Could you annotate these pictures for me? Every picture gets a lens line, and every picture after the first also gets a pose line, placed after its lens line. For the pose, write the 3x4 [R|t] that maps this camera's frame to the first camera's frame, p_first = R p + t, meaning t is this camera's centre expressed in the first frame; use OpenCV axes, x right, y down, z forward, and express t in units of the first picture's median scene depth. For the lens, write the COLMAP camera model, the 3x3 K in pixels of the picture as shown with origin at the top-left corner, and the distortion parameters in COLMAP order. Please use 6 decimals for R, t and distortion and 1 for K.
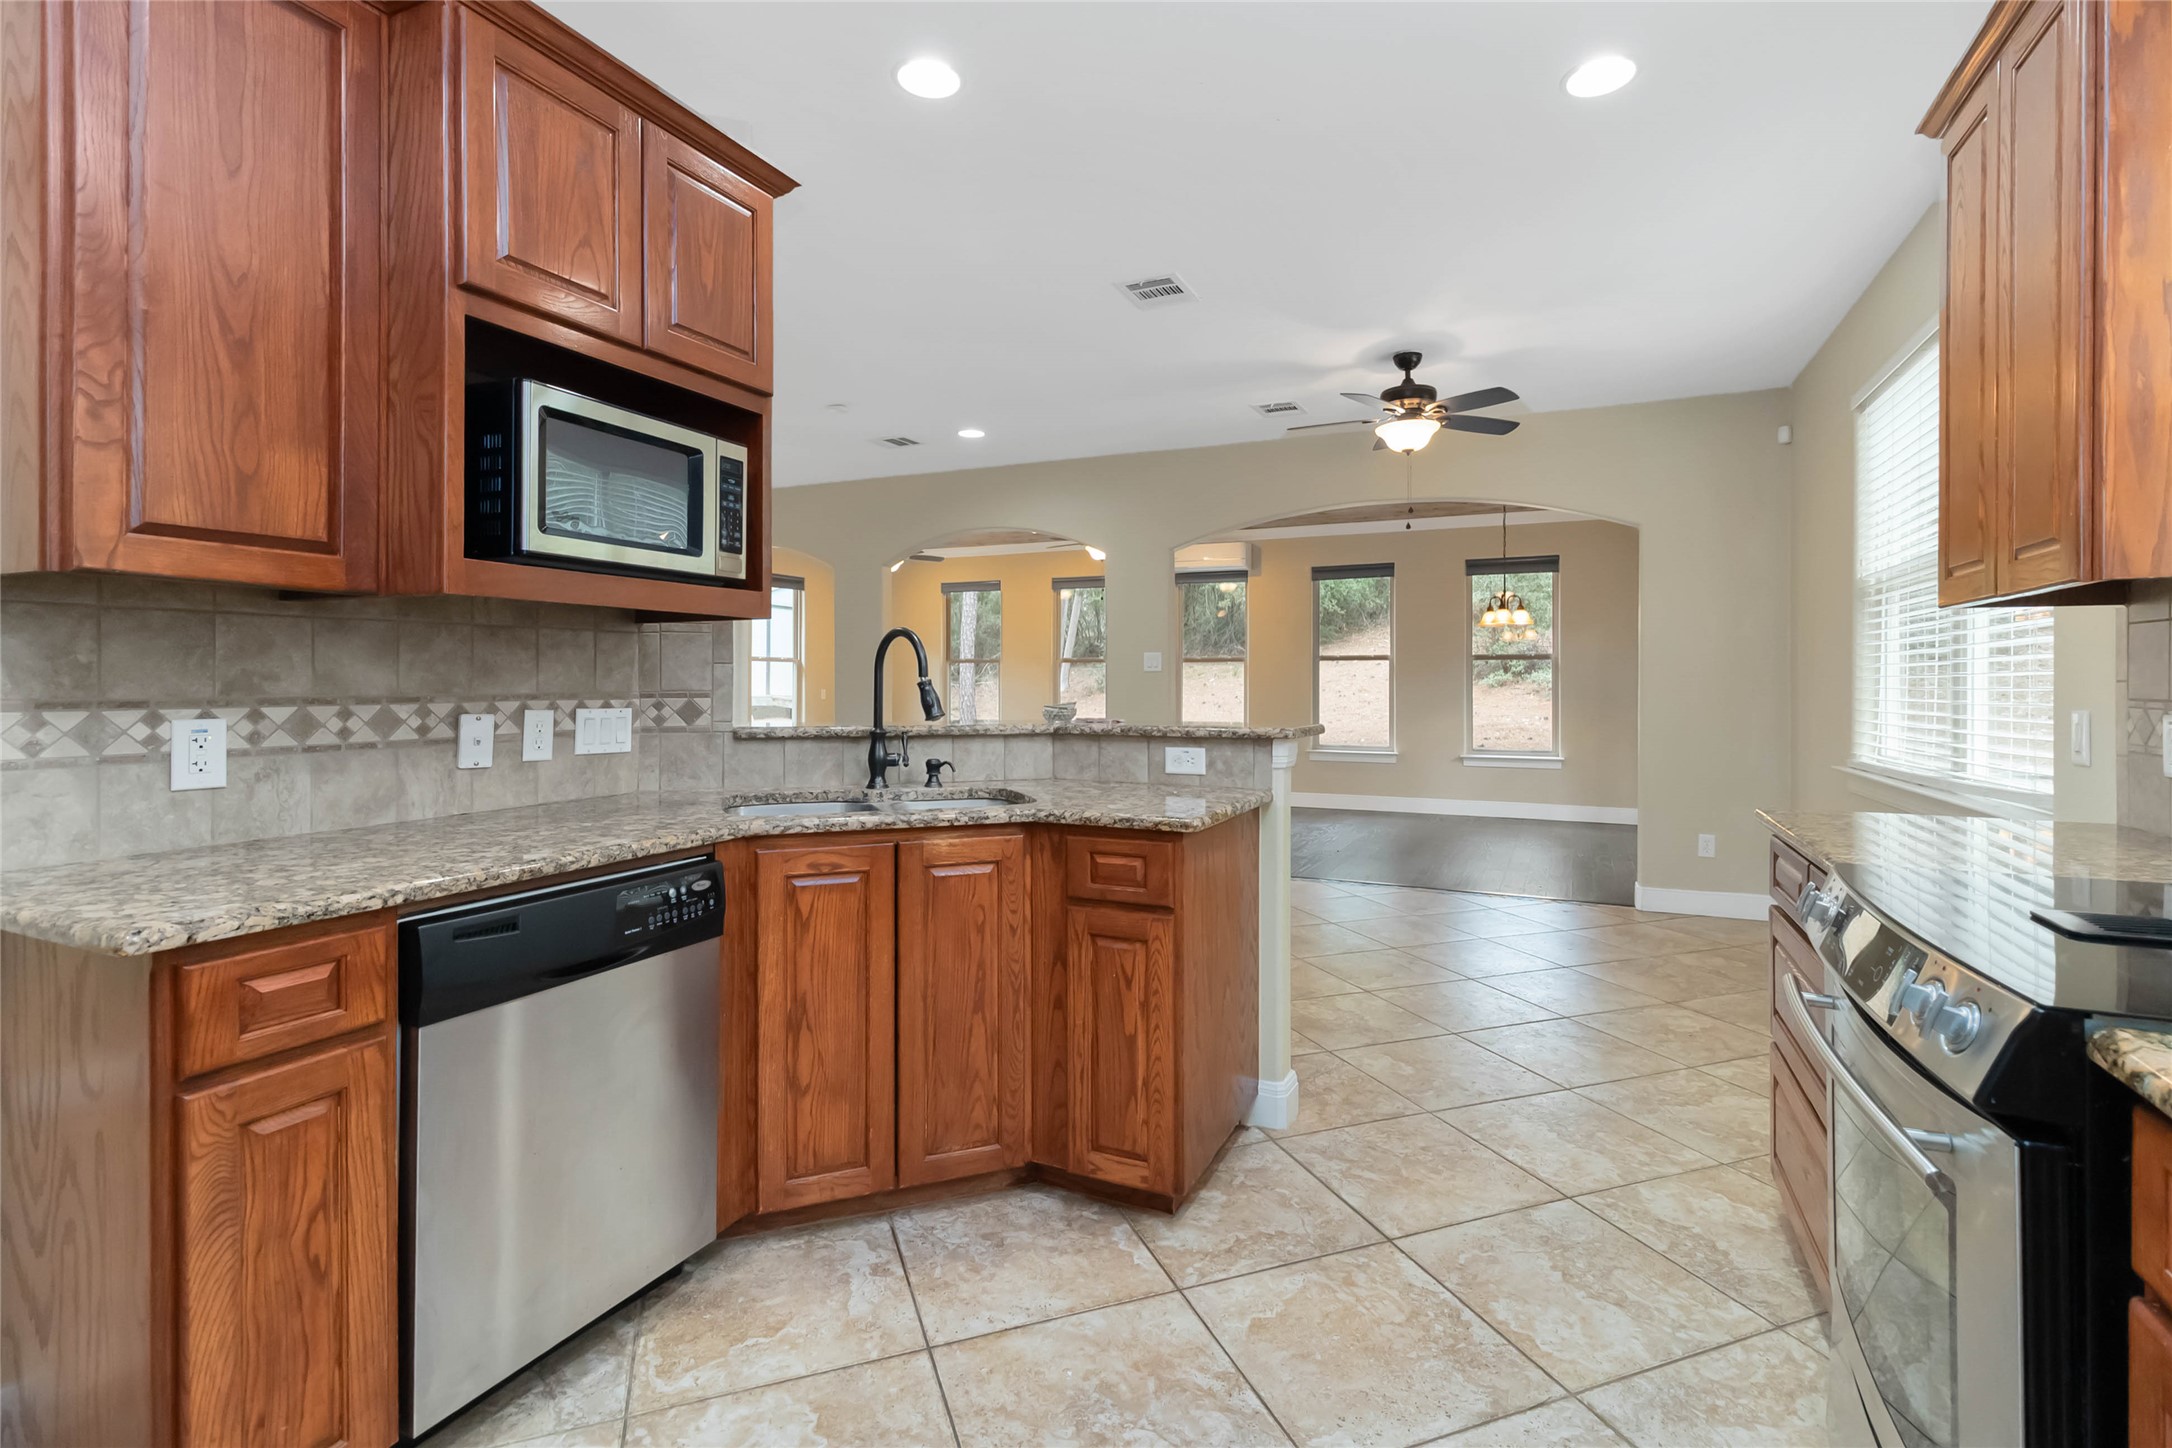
lens RADIAL K [[997.4, 0, 1099.4], [0, 997.4, 688.6], [0, 0, 1]] dist [-0.002168, 0.000808]
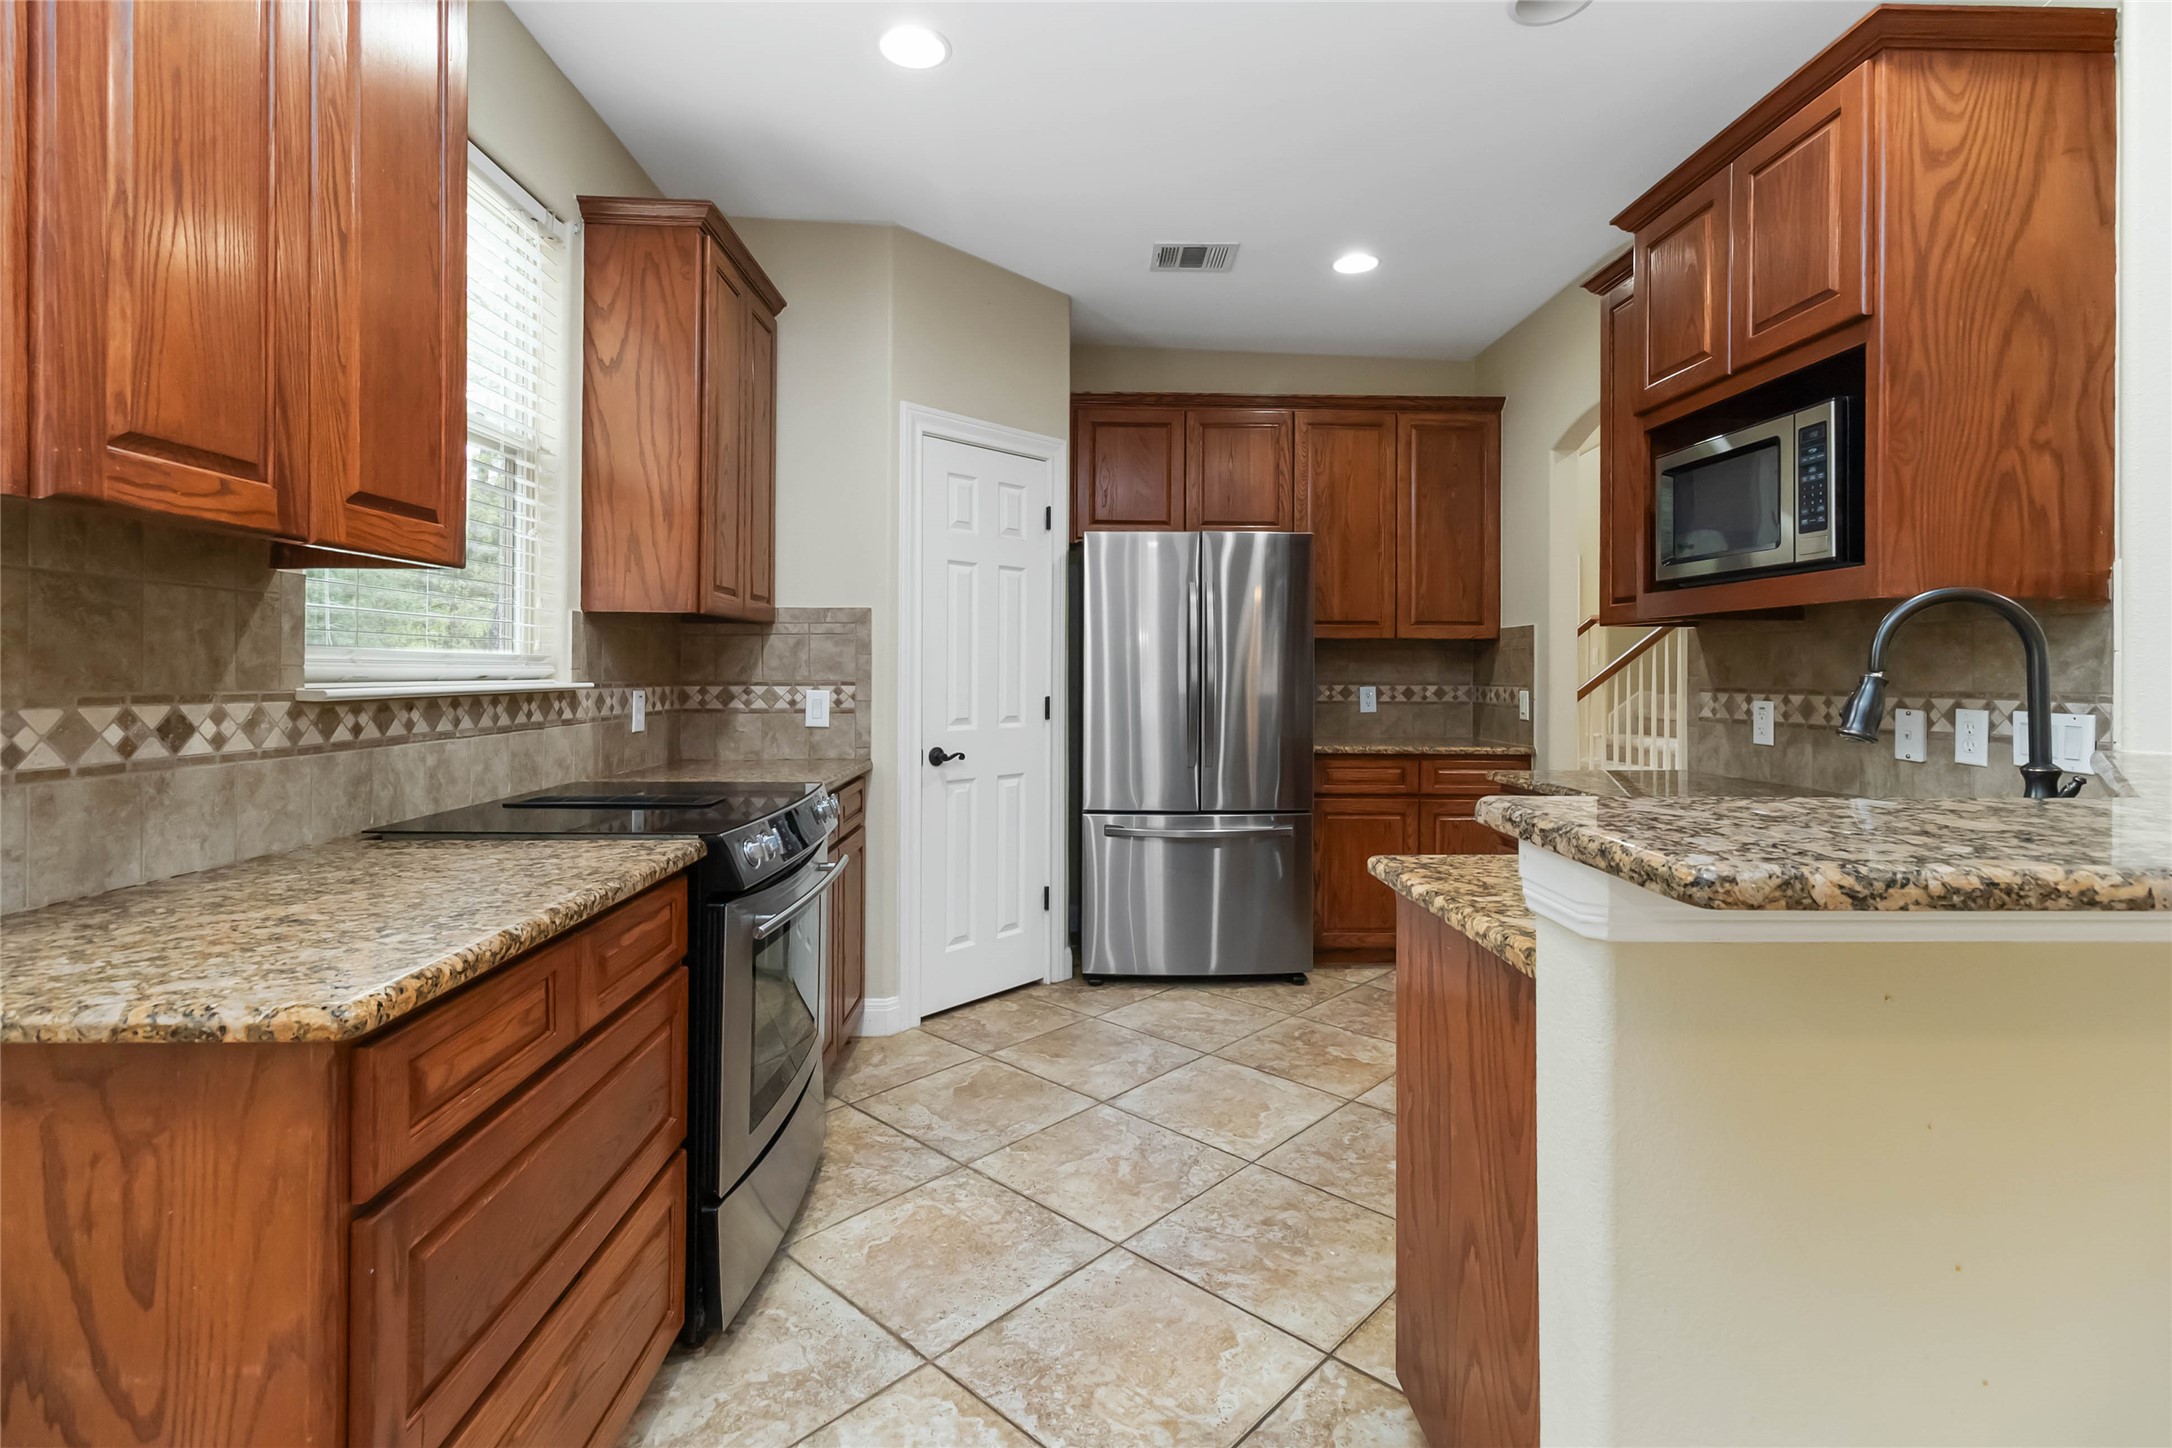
lens RADIAL K [[997.4, 0, 1099.4], [0, 997.4, 688.6], [0, 0, 1]] dist [-0.002168, 0.000808]
pose [[-0.888258, 0.001436, -0.459343, 0.685967], [-0.009229, 0.999737, 0.020972, -0.011401], [0.459252, 0.022868, -0.888012, 1.716791]]
